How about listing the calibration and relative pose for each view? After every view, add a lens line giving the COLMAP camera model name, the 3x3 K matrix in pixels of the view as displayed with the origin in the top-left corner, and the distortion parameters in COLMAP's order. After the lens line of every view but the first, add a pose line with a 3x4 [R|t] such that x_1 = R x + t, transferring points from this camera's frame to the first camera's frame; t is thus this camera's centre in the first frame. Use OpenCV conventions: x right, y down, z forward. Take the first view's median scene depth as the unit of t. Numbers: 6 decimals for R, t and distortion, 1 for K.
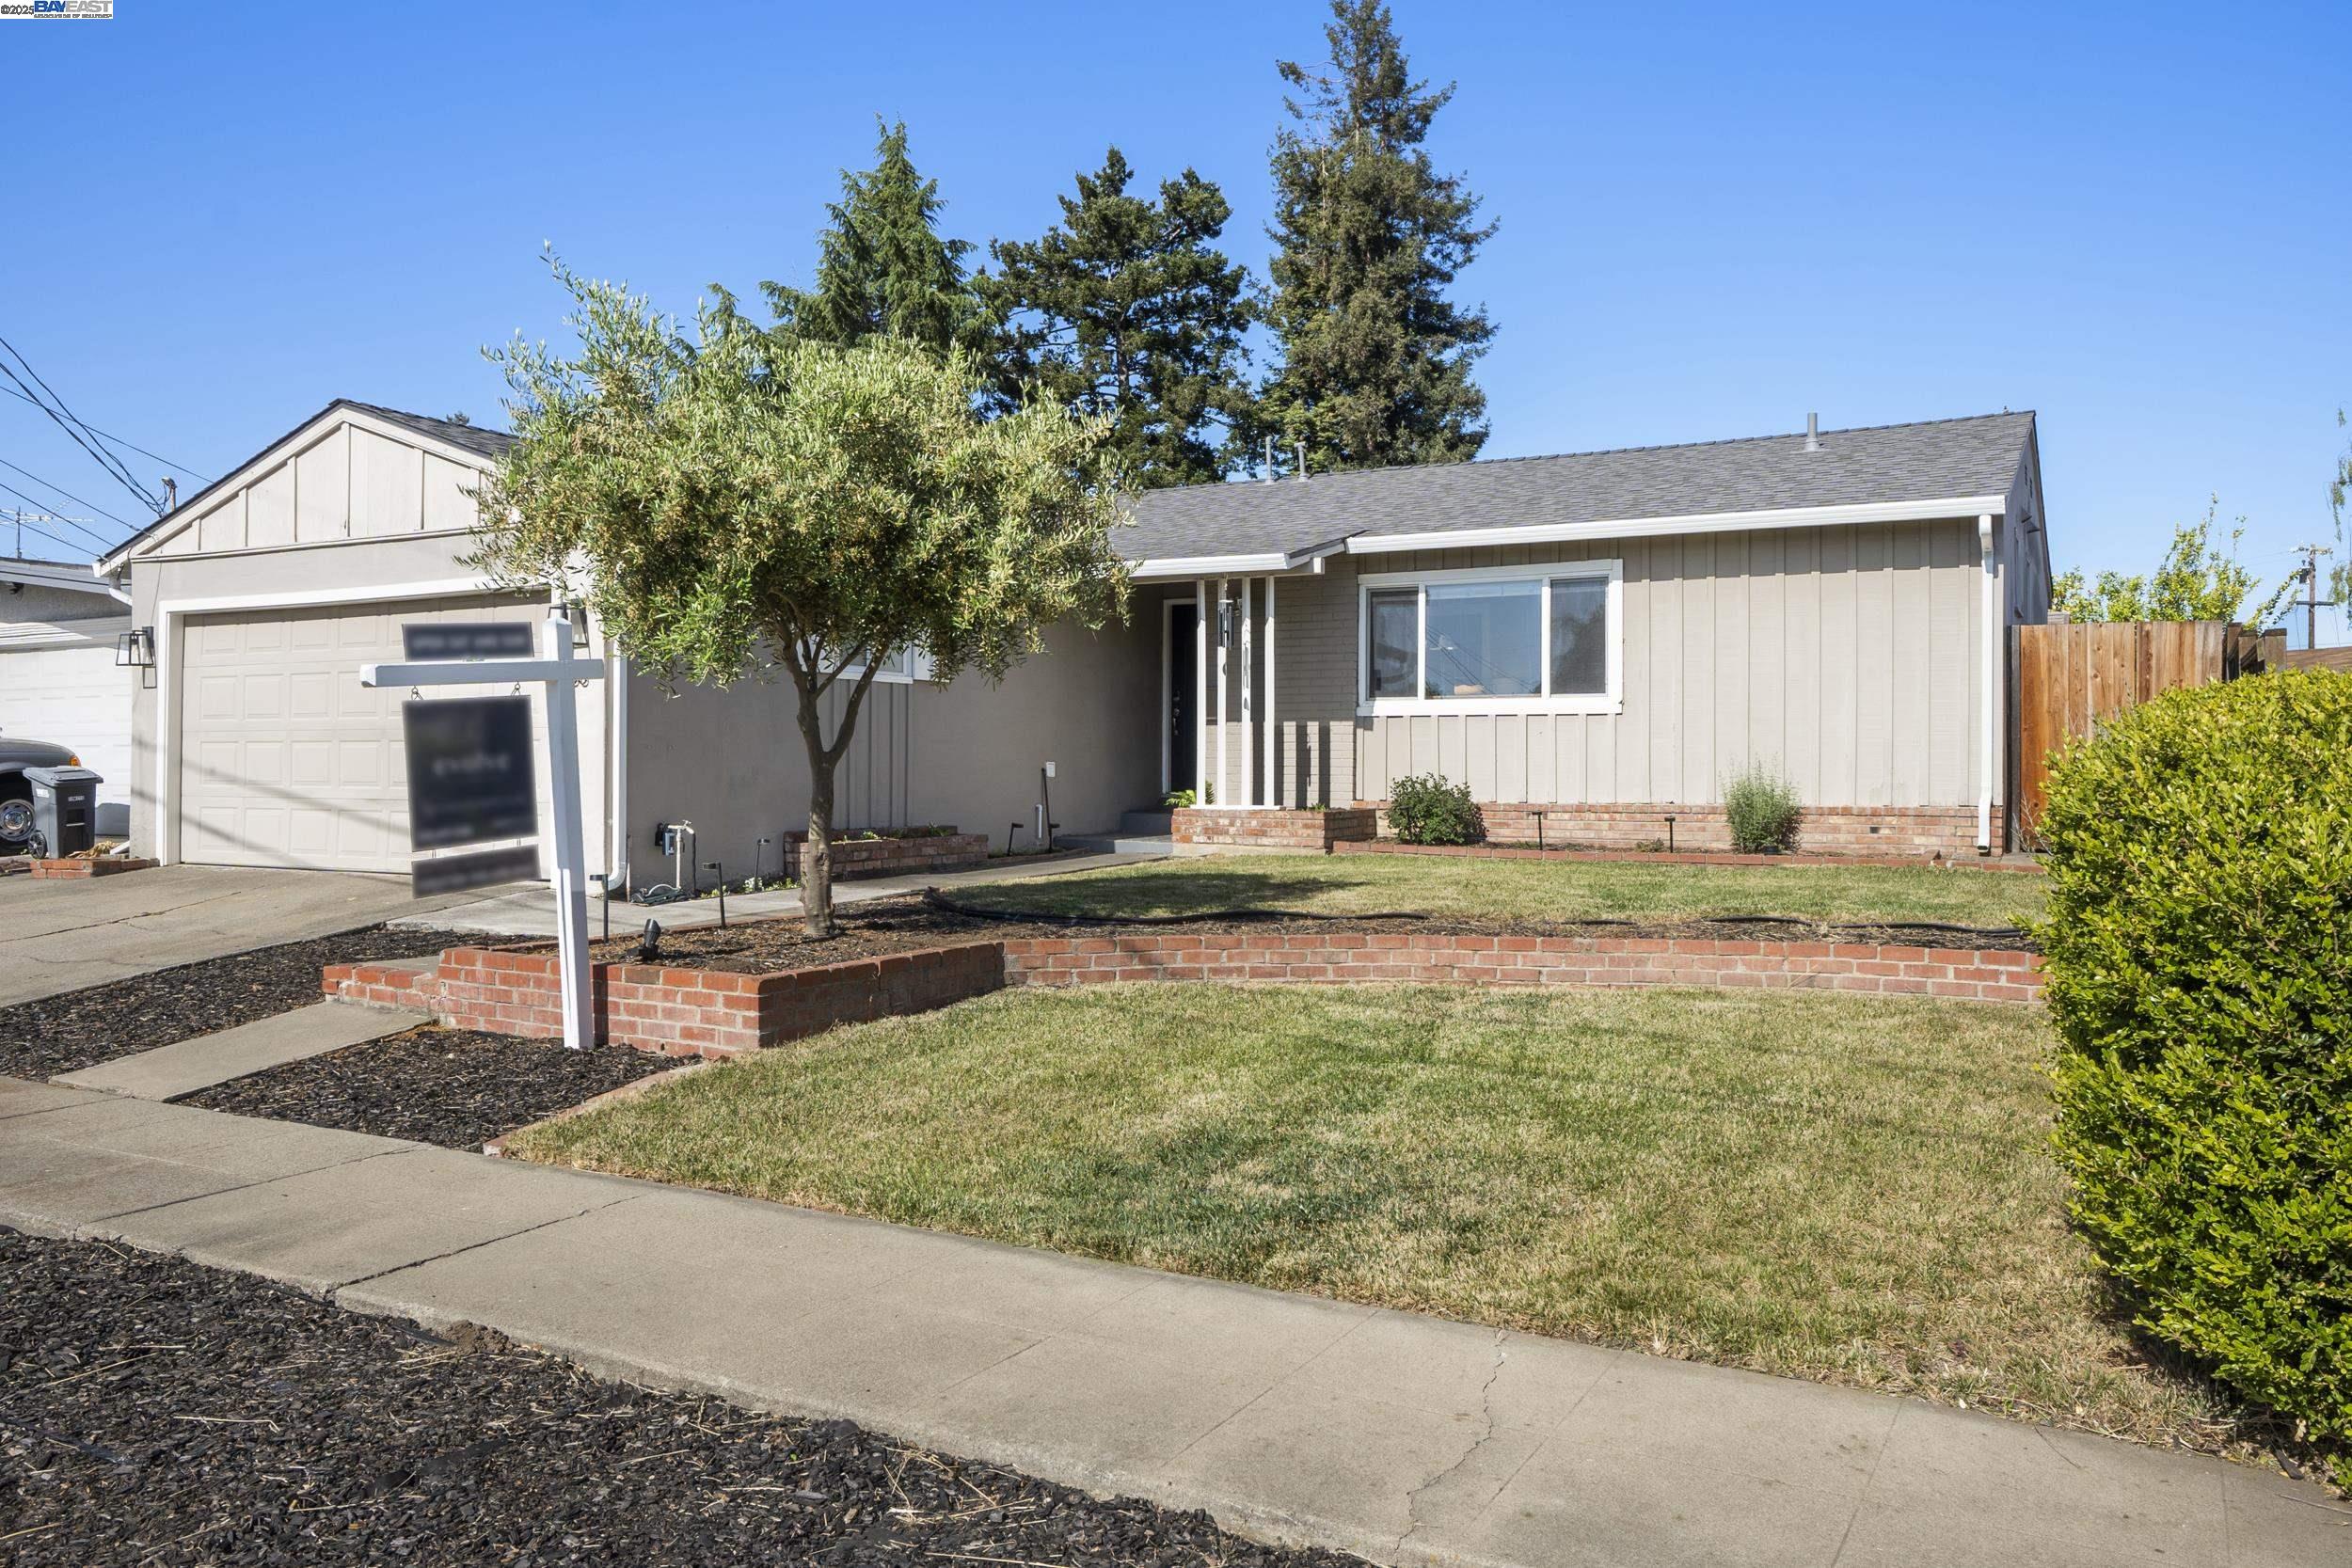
lens RADIAL K [[1833.9, 0, 1176.0], [0, 1833.9, 784.0], [0, 0, 1]] dist [0.000006, 0.001344]
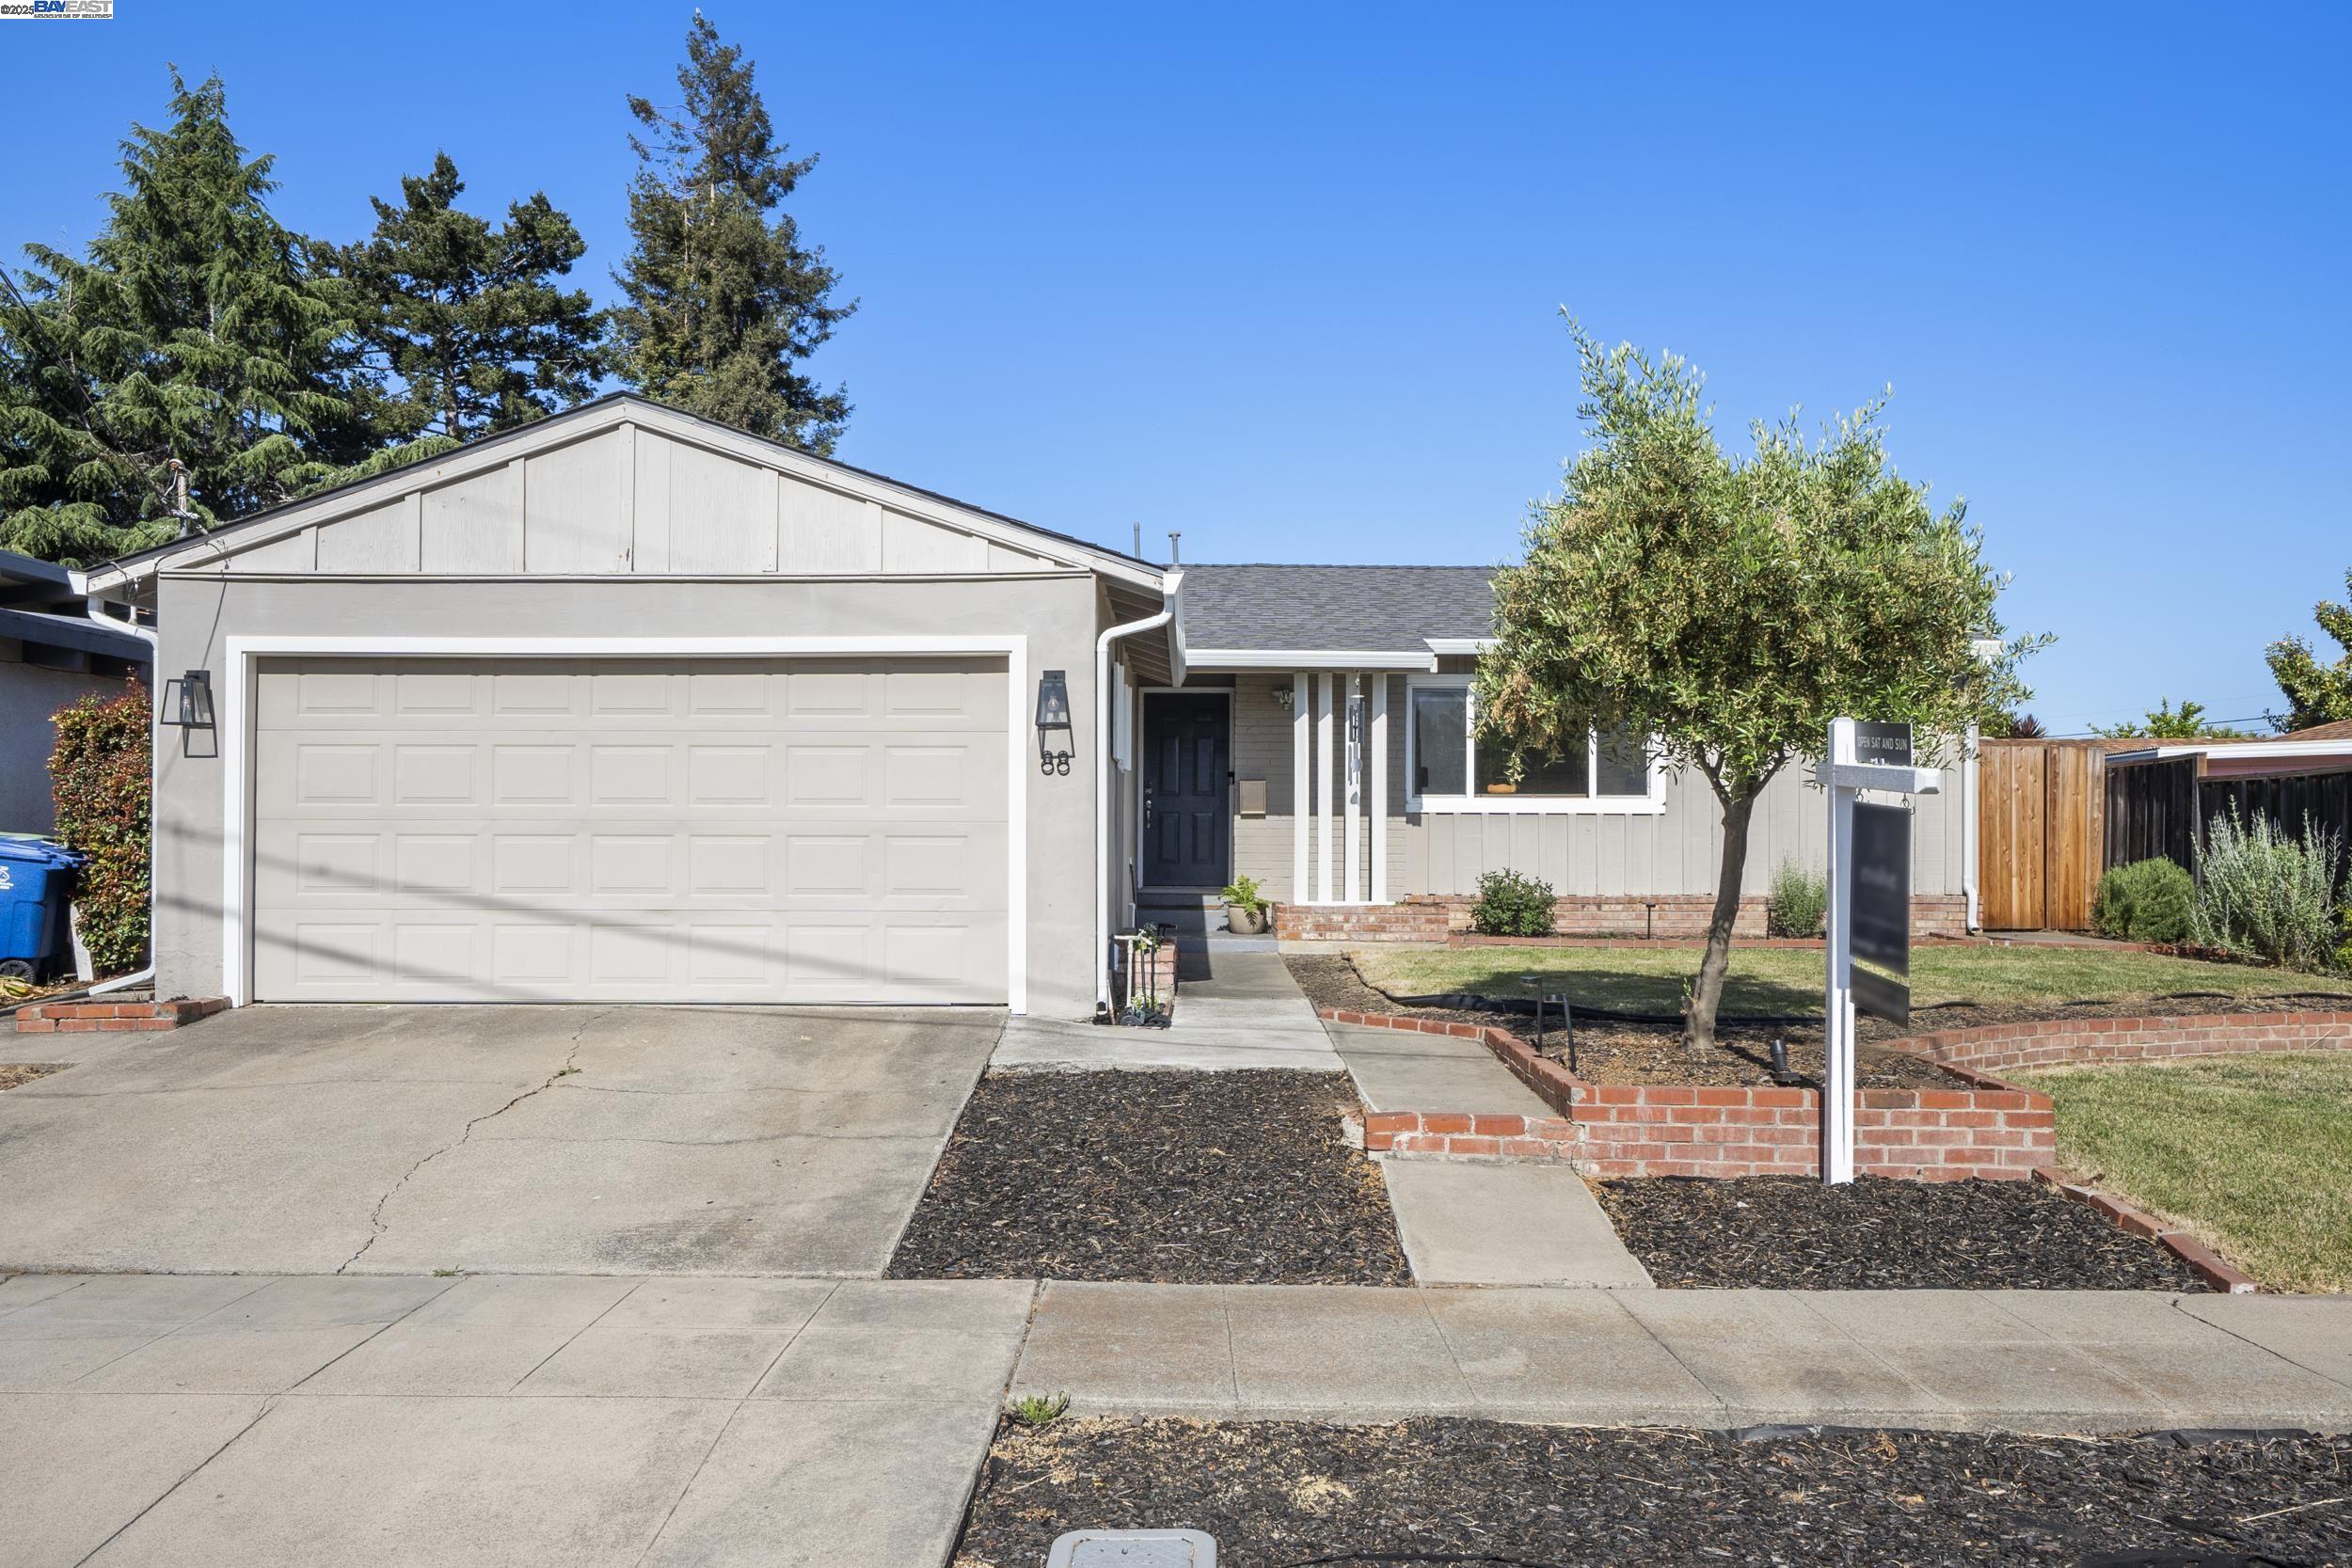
lens RADIAL K [[1829.5, 0, 1175.0], [0, 1829.5, 868.4], [0, 0, 1]] dist [-0.001528, 0.001310]
pose [[0.868088, -0.004064, 0.496395, -0.177534], [0.003299, 0.999992, 0.002417, -0.002928], [-0.496400, -0.000460, 0.868094, 0.060692]]
